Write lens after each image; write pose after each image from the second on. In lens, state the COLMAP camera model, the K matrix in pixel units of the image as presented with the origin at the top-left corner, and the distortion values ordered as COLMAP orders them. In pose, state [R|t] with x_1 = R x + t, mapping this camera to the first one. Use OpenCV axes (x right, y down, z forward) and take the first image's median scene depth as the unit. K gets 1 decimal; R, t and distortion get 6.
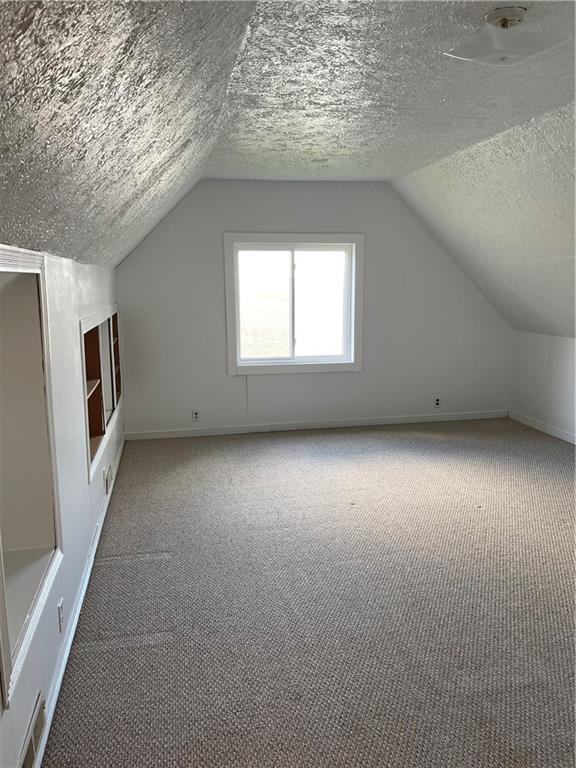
lens RADIAL K [[578.1, 0, 285.5], [0, 578.1, 383.8], [0, 0, 1]] dist [0.040051, 0.001475]
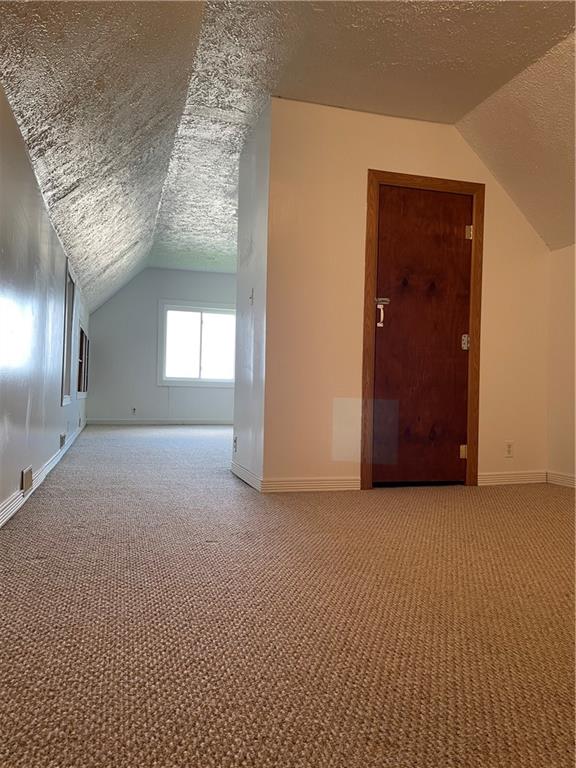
lens RADIAL K [[578.1, 0, 289.8], [0, 578.1, 383.4], [0, 0, 1]] dist [0.040051, 0.001475]
pose [[0.995466, 0.032013, 0.089573, 0.219493], [-0.014256, 0.981241, -0.192255, 0.506994], [-0.094047, 0.190106, 0.977248, -1.067932]]
